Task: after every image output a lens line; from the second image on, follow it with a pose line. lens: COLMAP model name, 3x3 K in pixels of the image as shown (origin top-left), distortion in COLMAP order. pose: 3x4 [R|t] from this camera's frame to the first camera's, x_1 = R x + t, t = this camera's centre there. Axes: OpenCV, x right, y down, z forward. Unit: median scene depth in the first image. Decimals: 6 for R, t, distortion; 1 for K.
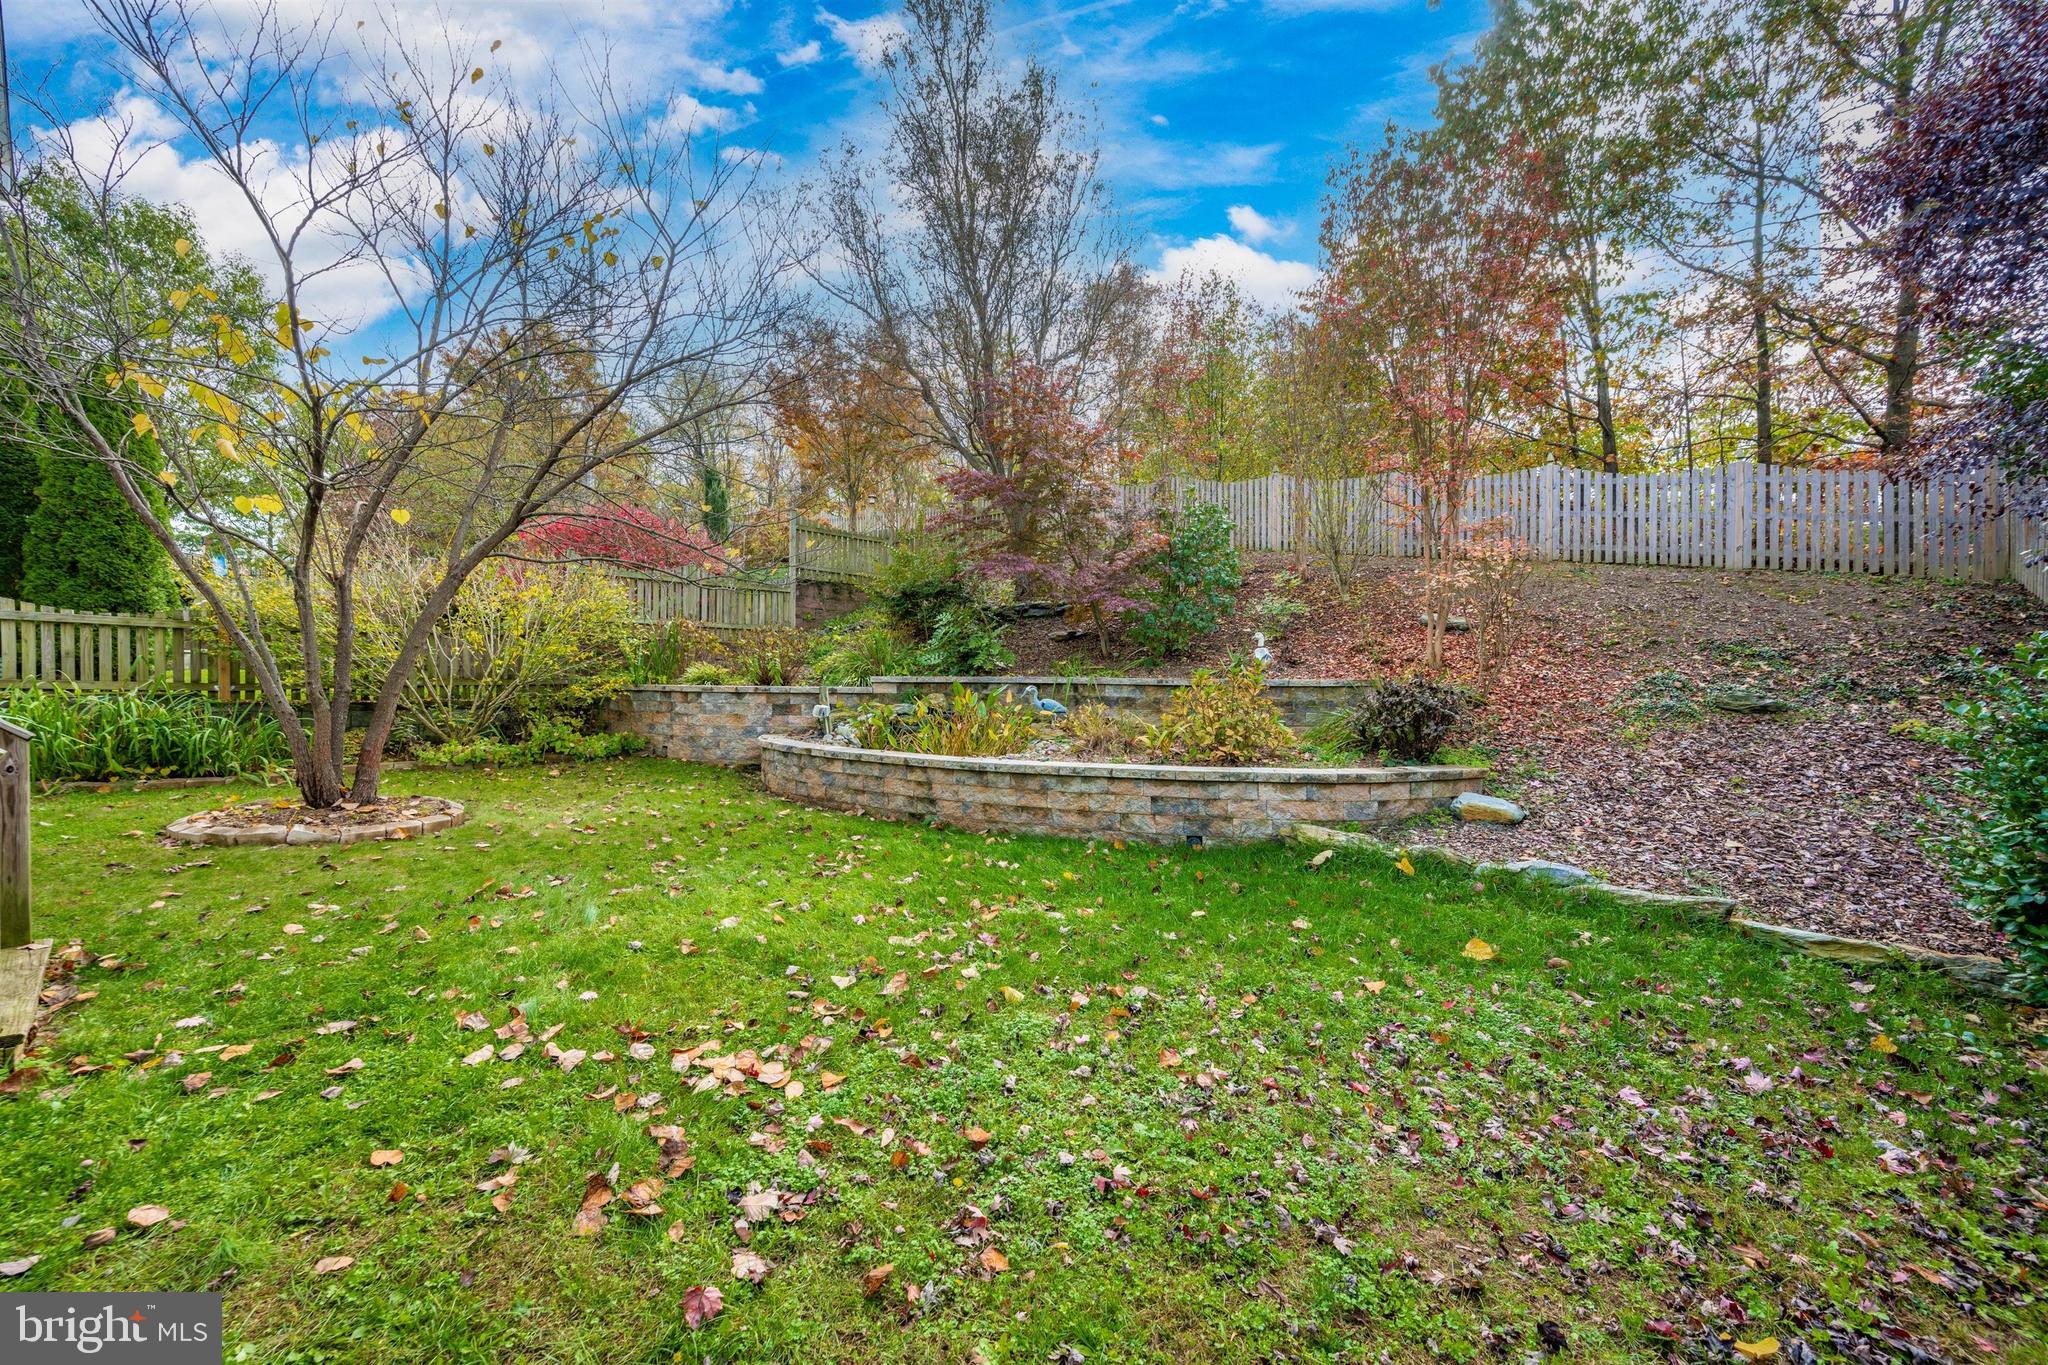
lens RADIAL K [[859.6, 0, 1024.0], [0, 859.6, 682.5], [0, 0, 1]] dist [-0.000613, -0.000107]
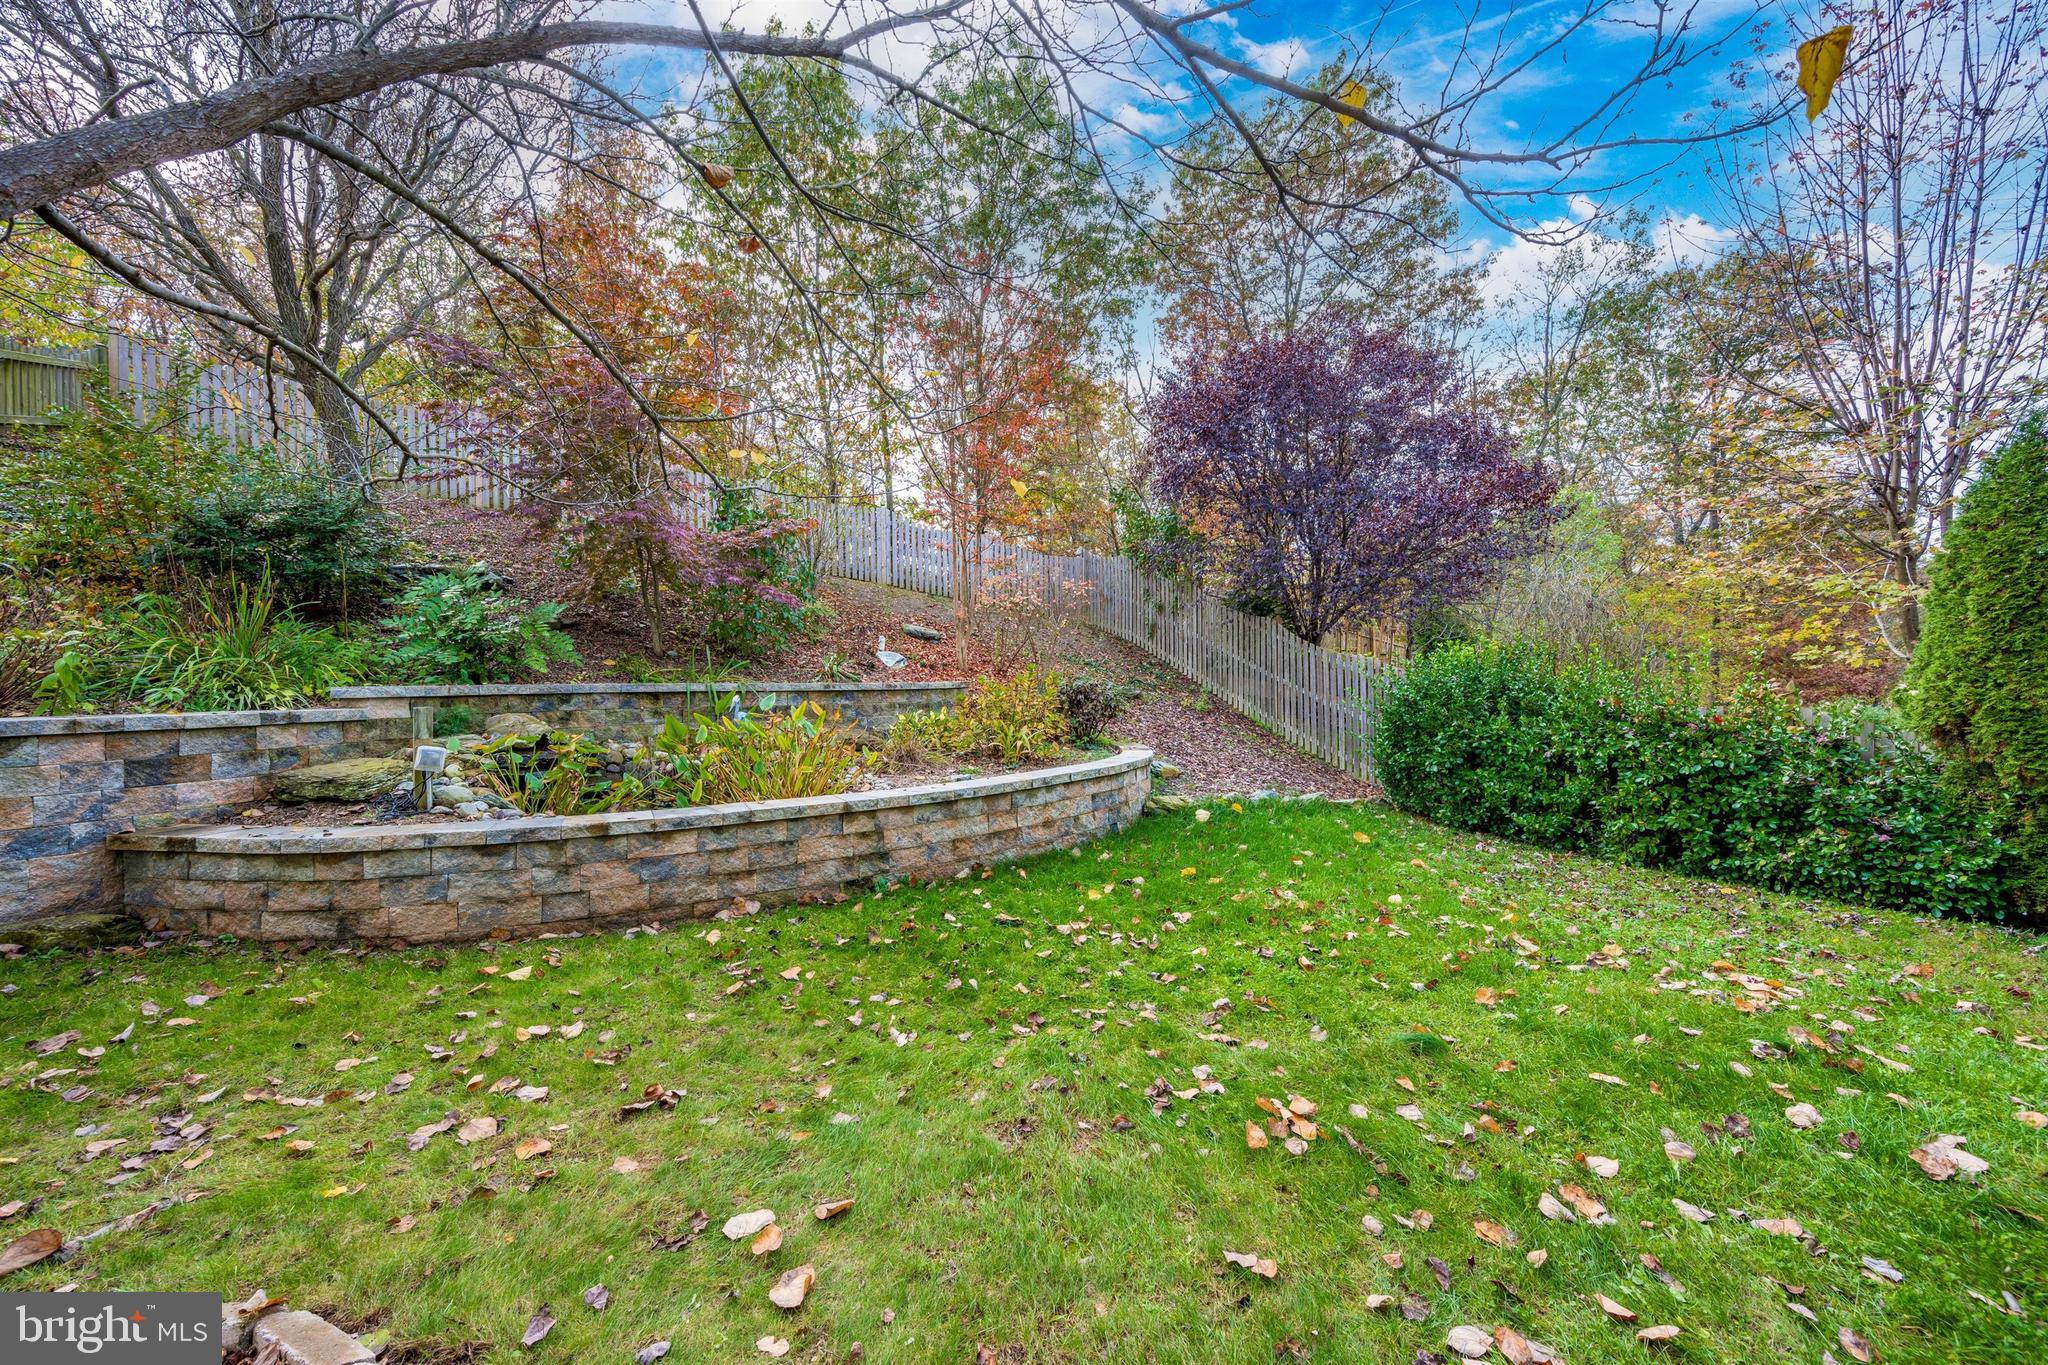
lens RADIAL K [[836.9, 0, 1021.4], [0, 836.9, 670.7], [0, 0, 1]] dist [0.000978, 0.000366]
pose [[0.299770, 0.001336, 0.954011, -0.760004], [0.011677, 0.999919, -0.005069, -0.013680], [-0.953940, 0.012660, 0.299730, 0.683332]]
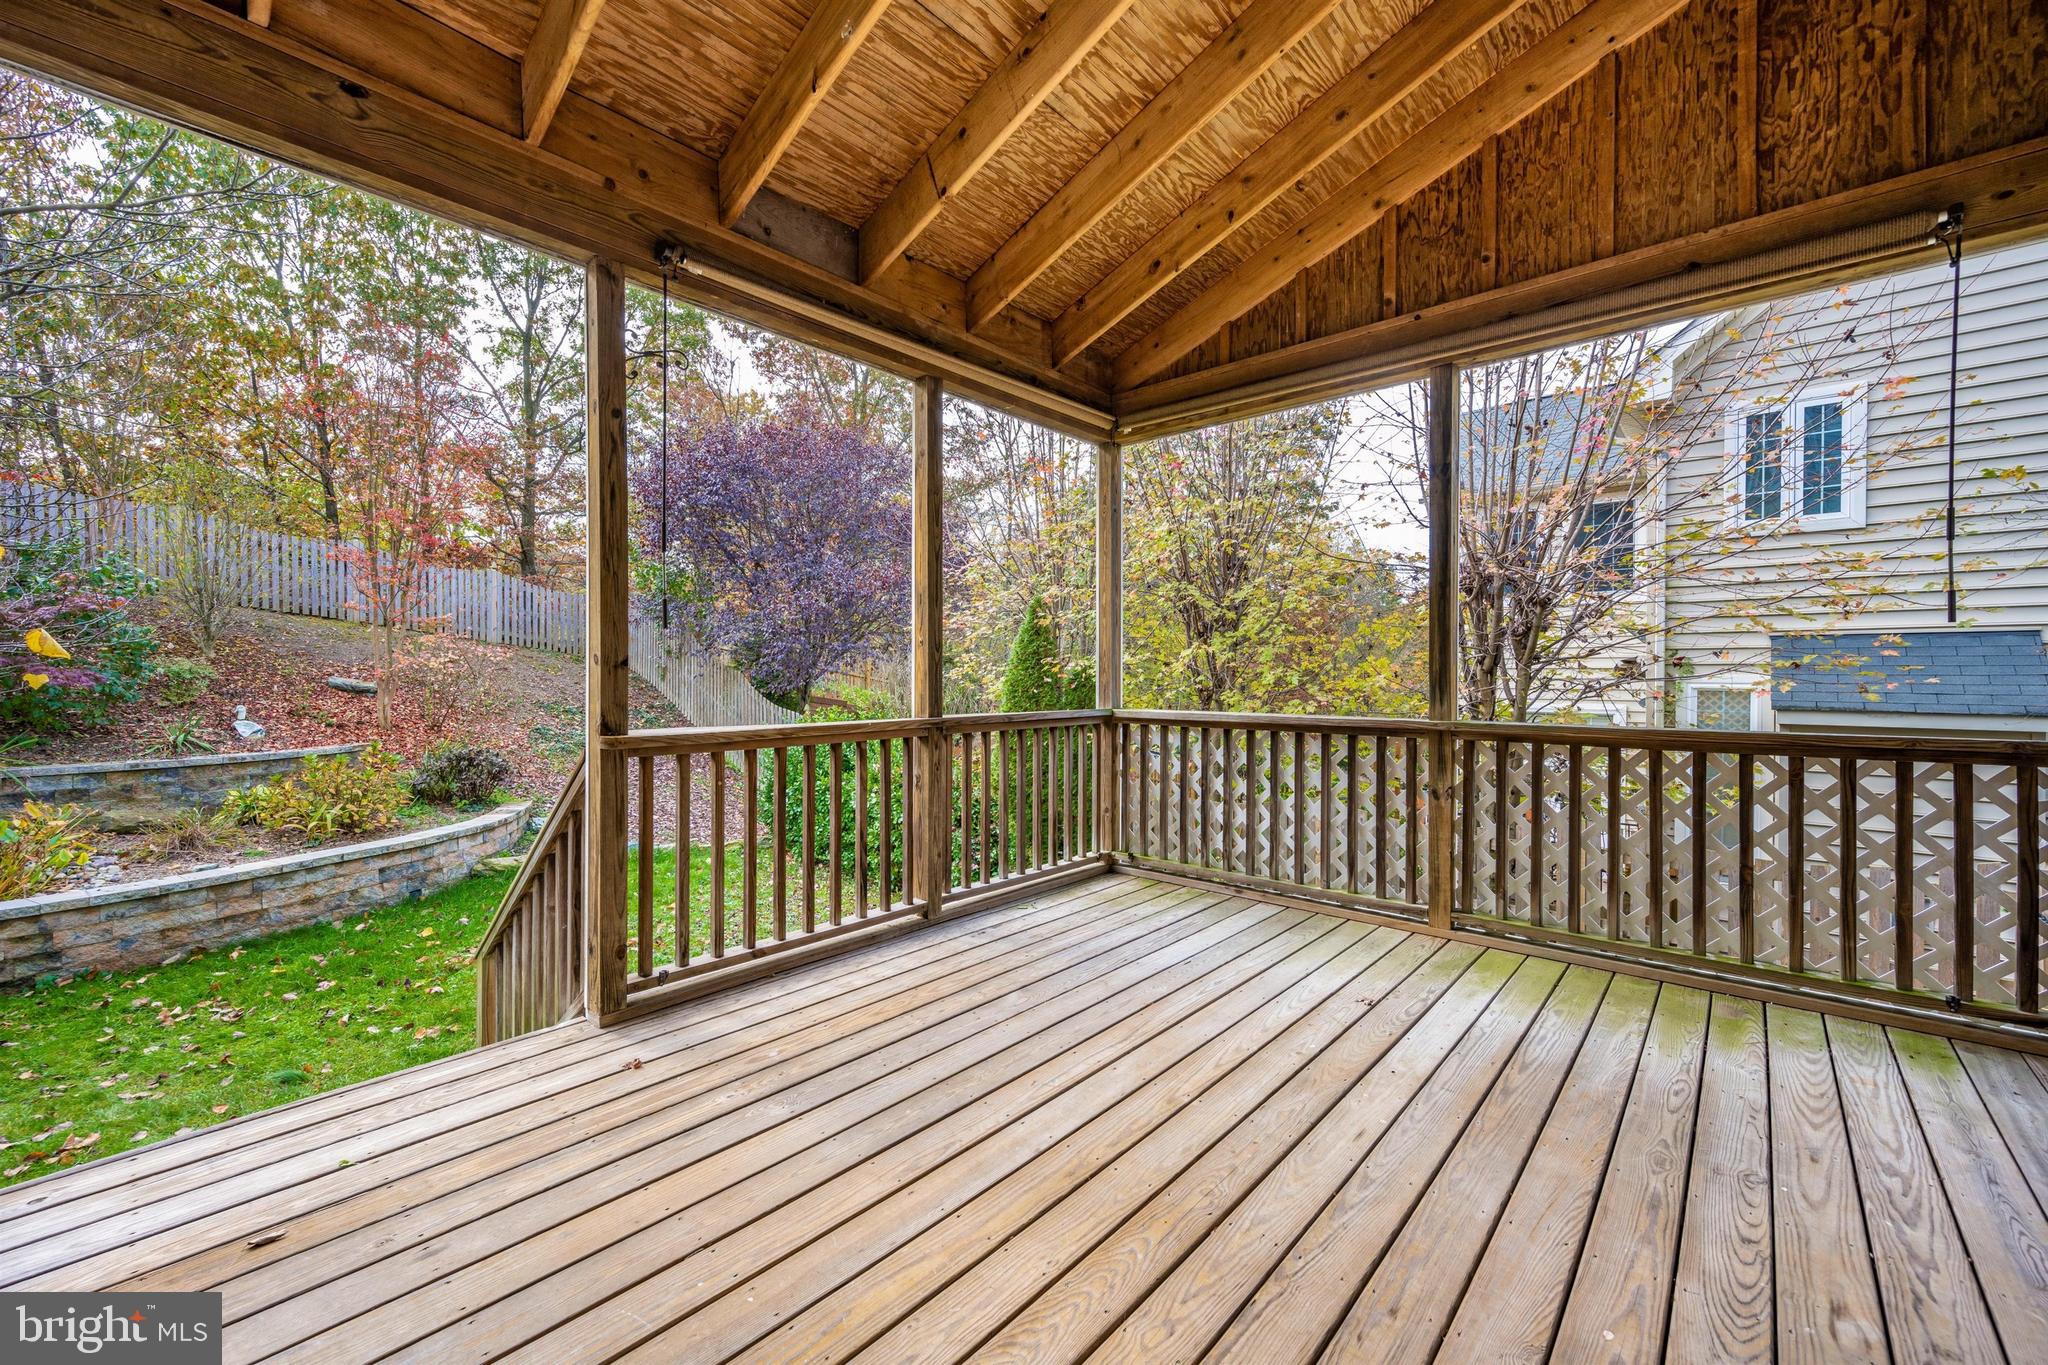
lens RADIAL K [[836.9, 0, 1021.4], [0, 836.9, 670.7], [0, 0, 1]] dist [0.000978, 0.000366]
pose [[-0.037310, -0.001822, 0.999302, -0.934517], [-0.000973, 0.999998, 0.001787, -0.130678], [-0.999303, -0.000906, -0.037312, 0.128723]]
